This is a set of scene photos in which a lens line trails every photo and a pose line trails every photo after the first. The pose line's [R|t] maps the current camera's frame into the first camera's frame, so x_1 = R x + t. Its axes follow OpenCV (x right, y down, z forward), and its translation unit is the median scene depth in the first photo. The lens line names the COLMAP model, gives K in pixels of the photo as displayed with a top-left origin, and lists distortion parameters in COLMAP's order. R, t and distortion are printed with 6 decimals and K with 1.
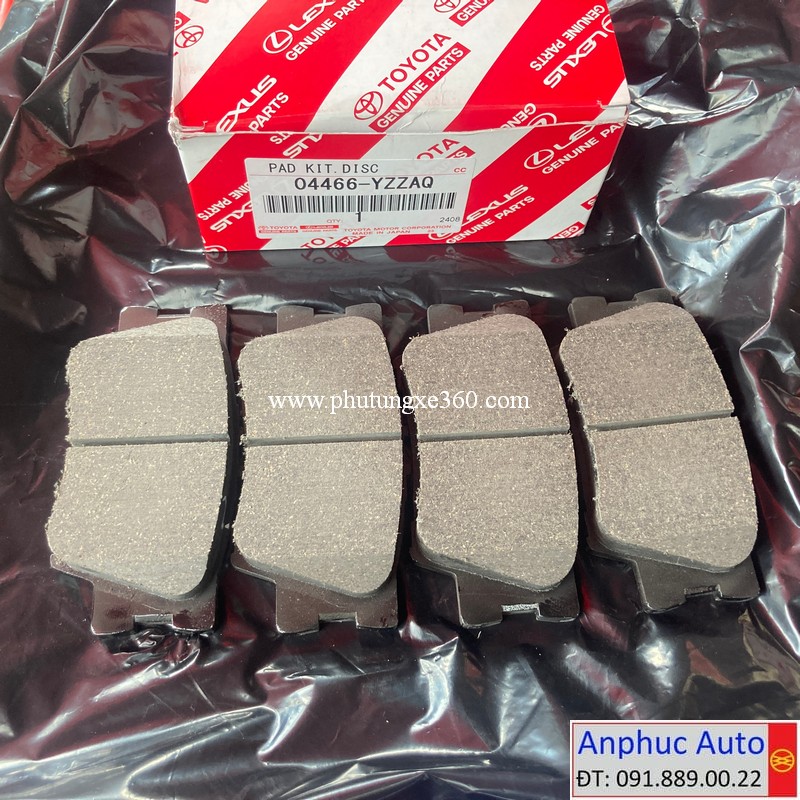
lens RADIAL K [[978.4, 0, 400.0], [0, 978.4, 400.0], [0, 0, 1]] dist [-0.142299, 0.215980]
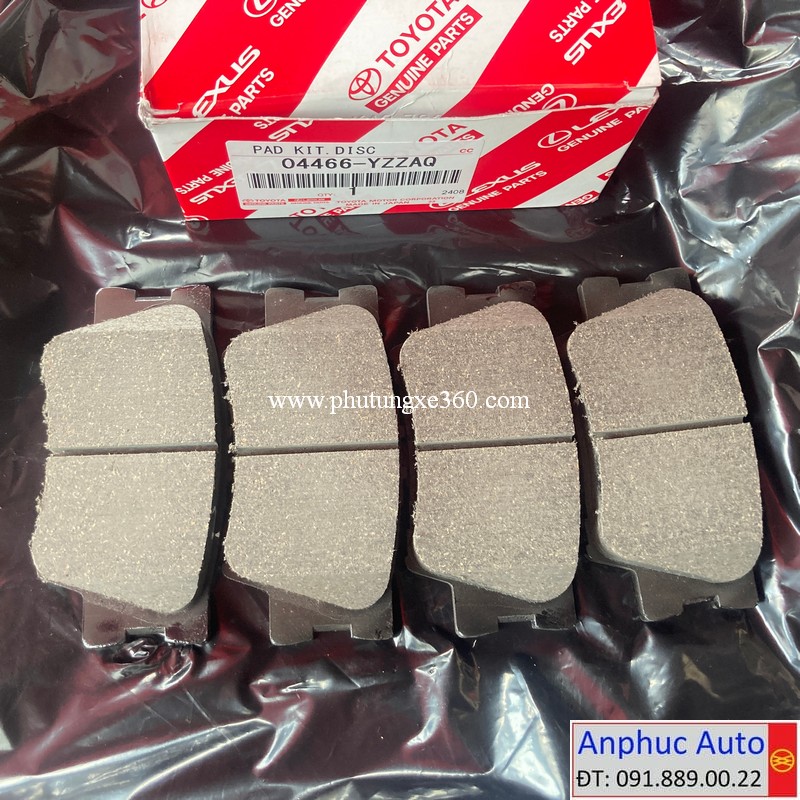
lens RADIAL K [[978.4, 0, 400.0], [0, 978.4, 400.0], [0, 0, 1]] dist [-0.142299, 0.215980]
pose [[0.999876, 0.008555, 0.013186, -0.009656], [-0.011113, 0.978030, 0.208166, -0.203672], [-0.011116, -0.208287, 0.978005, 0.077925]]
